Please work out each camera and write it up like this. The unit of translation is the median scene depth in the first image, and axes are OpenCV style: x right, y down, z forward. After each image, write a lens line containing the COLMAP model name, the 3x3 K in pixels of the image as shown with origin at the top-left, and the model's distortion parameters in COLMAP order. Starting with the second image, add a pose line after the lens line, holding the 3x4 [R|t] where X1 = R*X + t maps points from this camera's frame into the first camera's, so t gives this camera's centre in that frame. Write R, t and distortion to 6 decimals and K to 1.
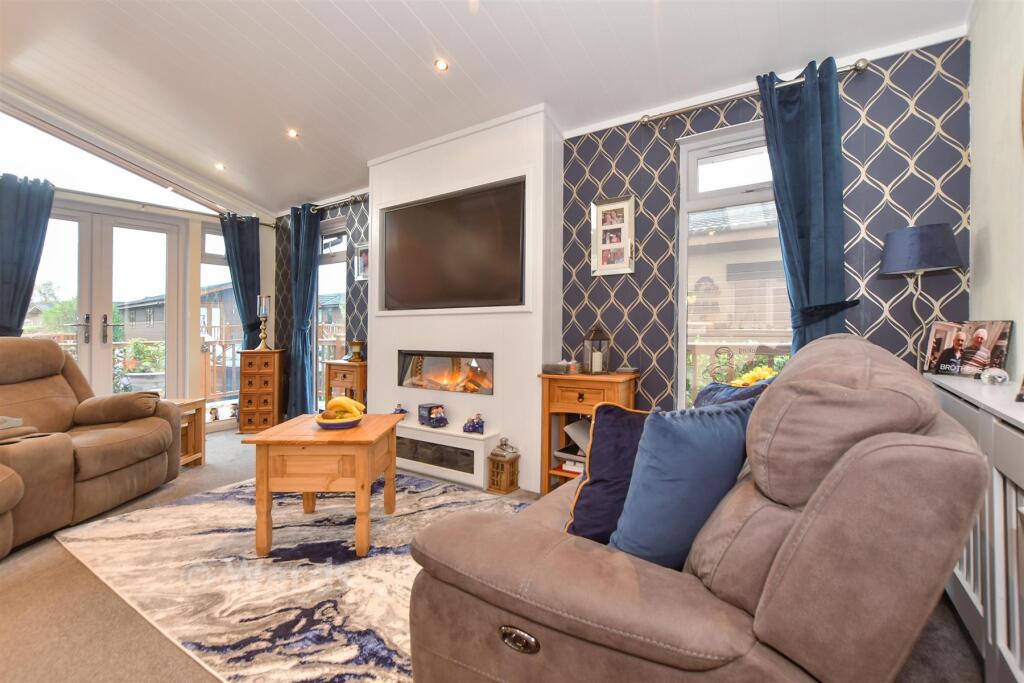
lens RADIAL K [[455.0, 0, 509.4], [0, 455.0, 319.0], [0, 0, 1]] dist [-0.008058, 0.001827]
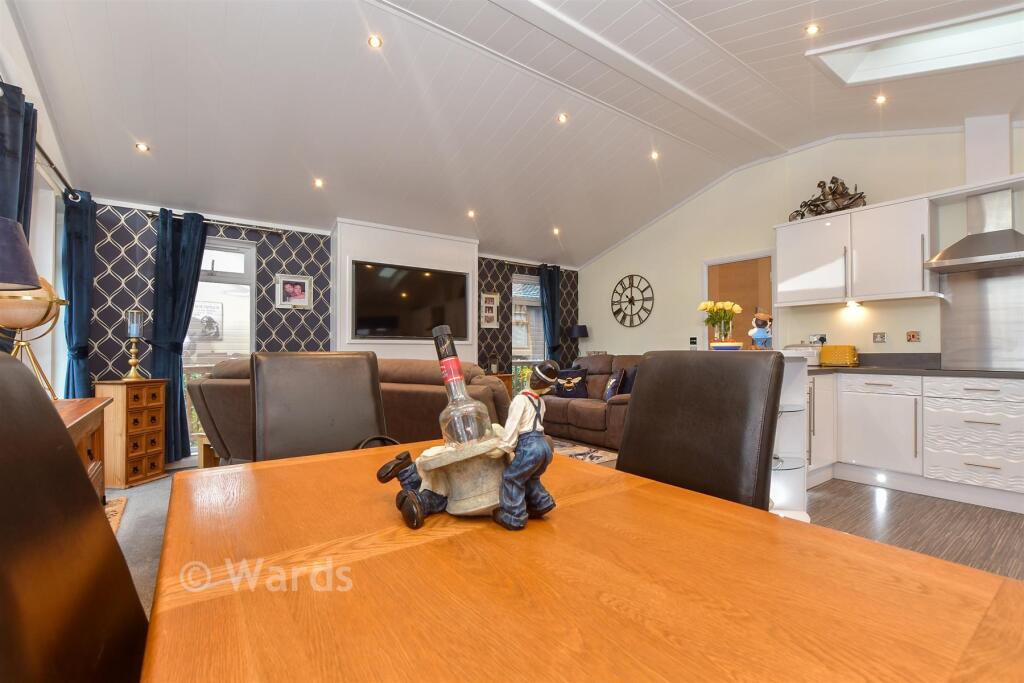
lens RADIAL K [[455.0, 0, 520.1], [0, 455.0, 349.5], [0, 0, 1]] dist [-0.008058, 0.001827]
pose [[0.331814, 0.020212, 0.943128, -1.752154], [-0.006025, 0.999795, -0.019306, 0.043089], [-0.943326, 0.000724, 0.331868, 0.166708]]
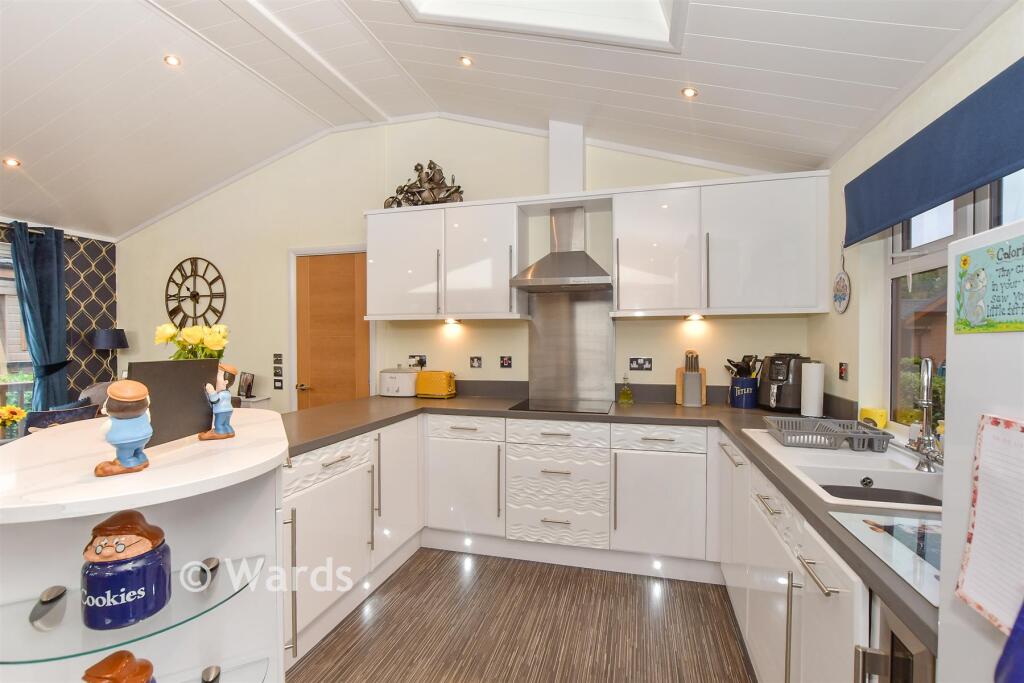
lens RADIAL K [[455.0, 0, 511.7], [0, 455.0, 348.8], [0, 0, 1]] dist [-0.008058, 0.001827]
pose [[-0.298568, -0.002672, 0.954385, -1.222391], [0.003662, 0.999986, 0.003945, -0.068501], [-0.954381, 0.004673, -0.298554, -0.154910]]
